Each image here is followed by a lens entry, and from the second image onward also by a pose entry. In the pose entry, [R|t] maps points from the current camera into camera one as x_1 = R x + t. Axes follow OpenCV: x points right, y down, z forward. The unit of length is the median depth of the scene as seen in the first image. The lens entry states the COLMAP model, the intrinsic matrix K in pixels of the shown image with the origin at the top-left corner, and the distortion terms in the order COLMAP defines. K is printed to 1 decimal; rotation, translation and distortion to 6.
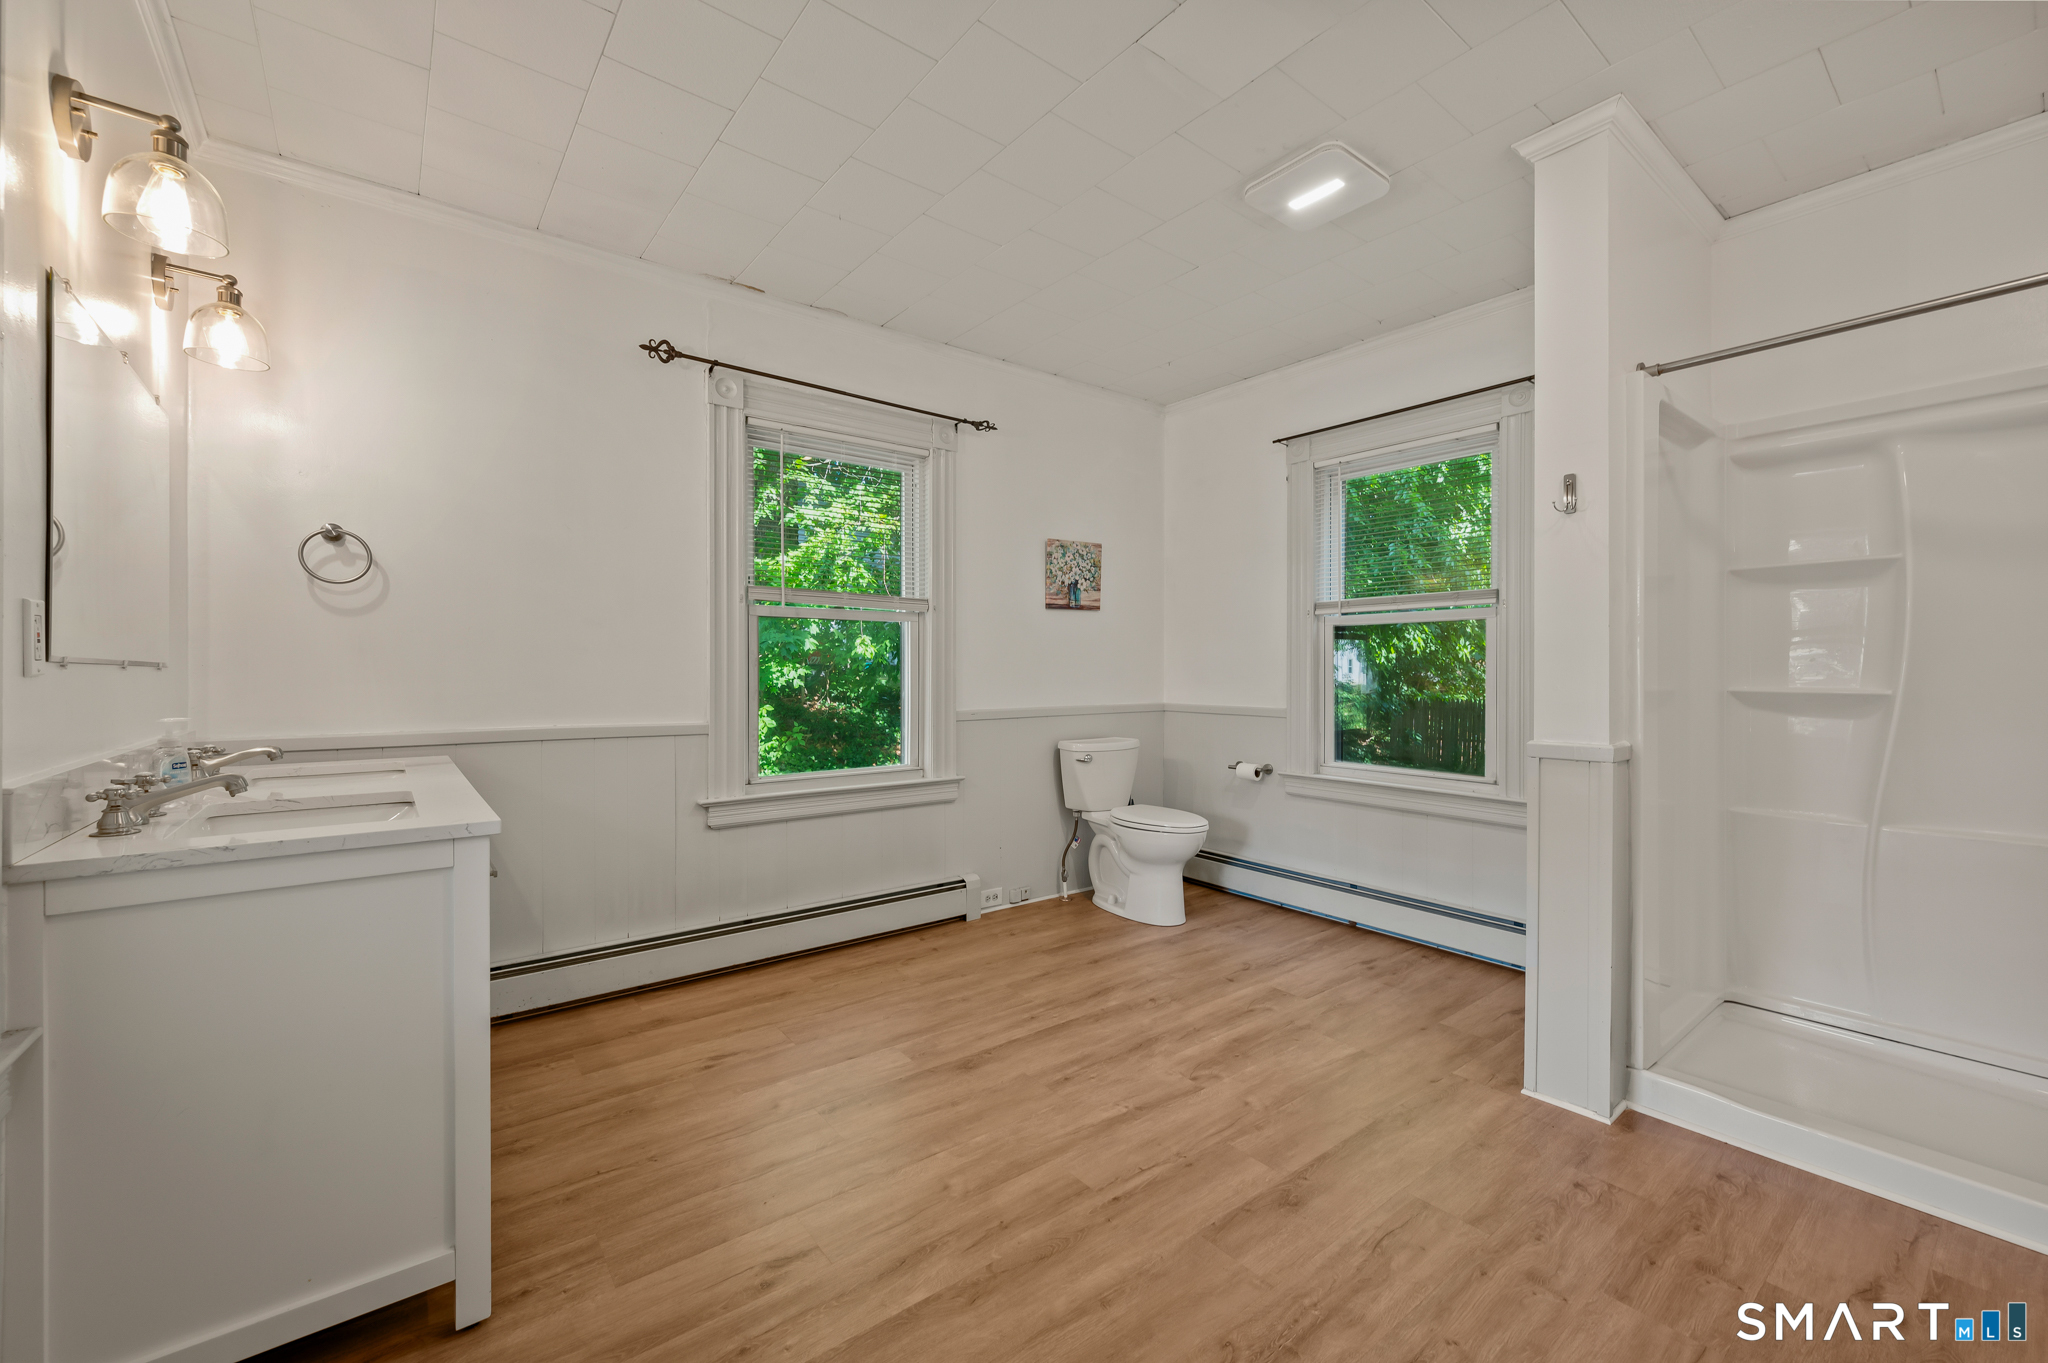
lens RADIAL K [[828.9, 0, 1022.9], [0, 828.9, 666.9], [0, 0, 1]] dist [0.001873, 0.000301]
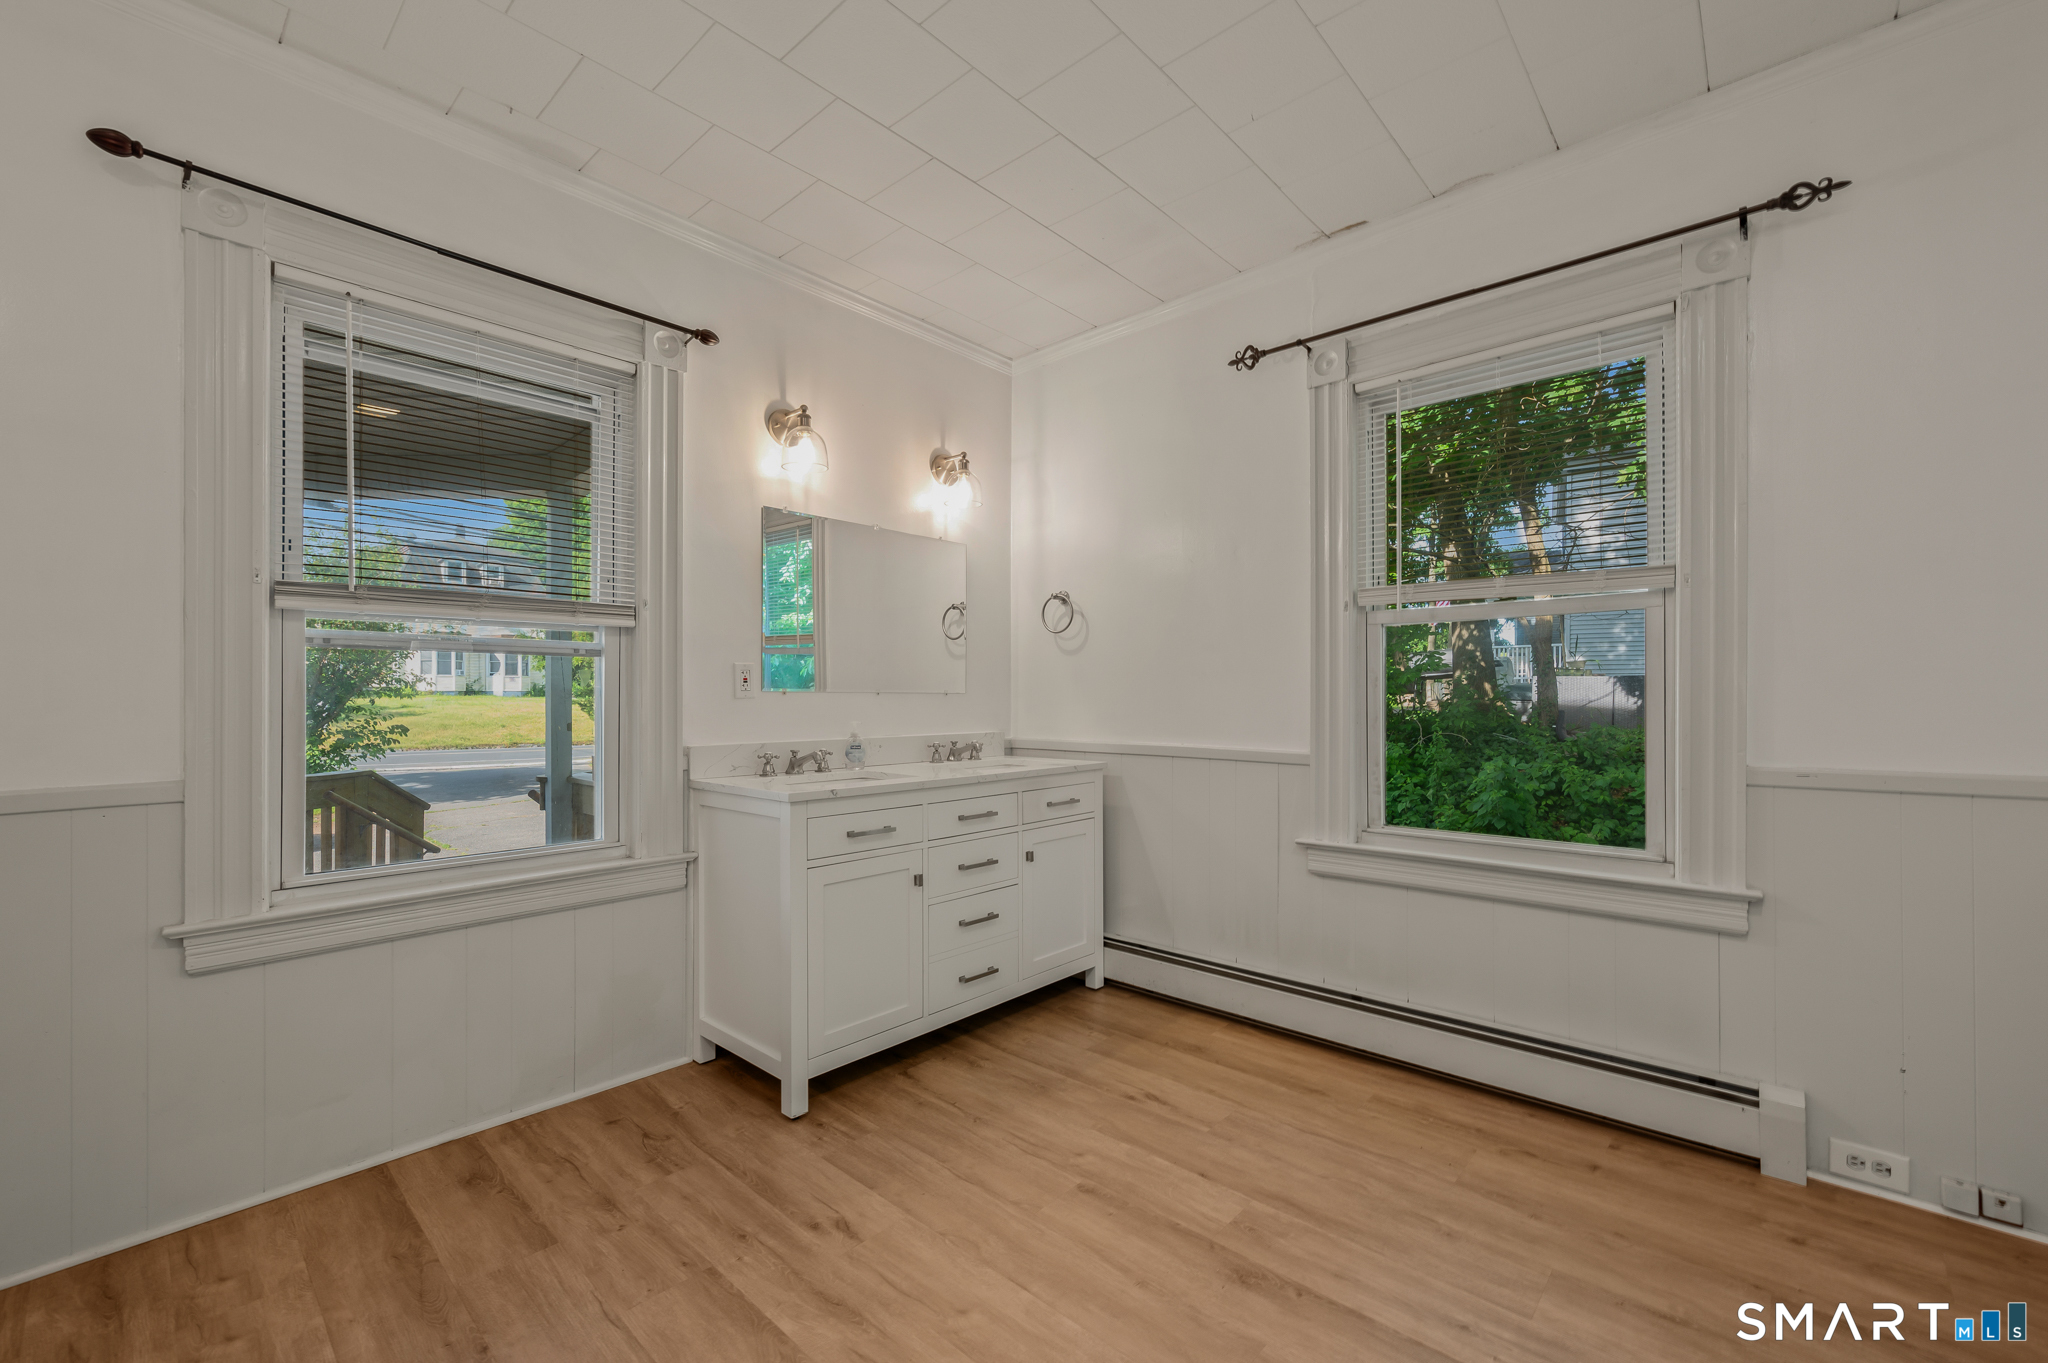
lens RADIAL K [[841.5, 0, 1022.8], [0, 841.5, 693.1], [0, 0, 1]] dist [0.000253, -0.000129]
pose [[0.163951, -0.005014, -0.986456, 0.519200], [0.009925, 0.999945, -0.003433, 0.005429], [0.986418, -0.009228, 0.163992, 0.635882]]
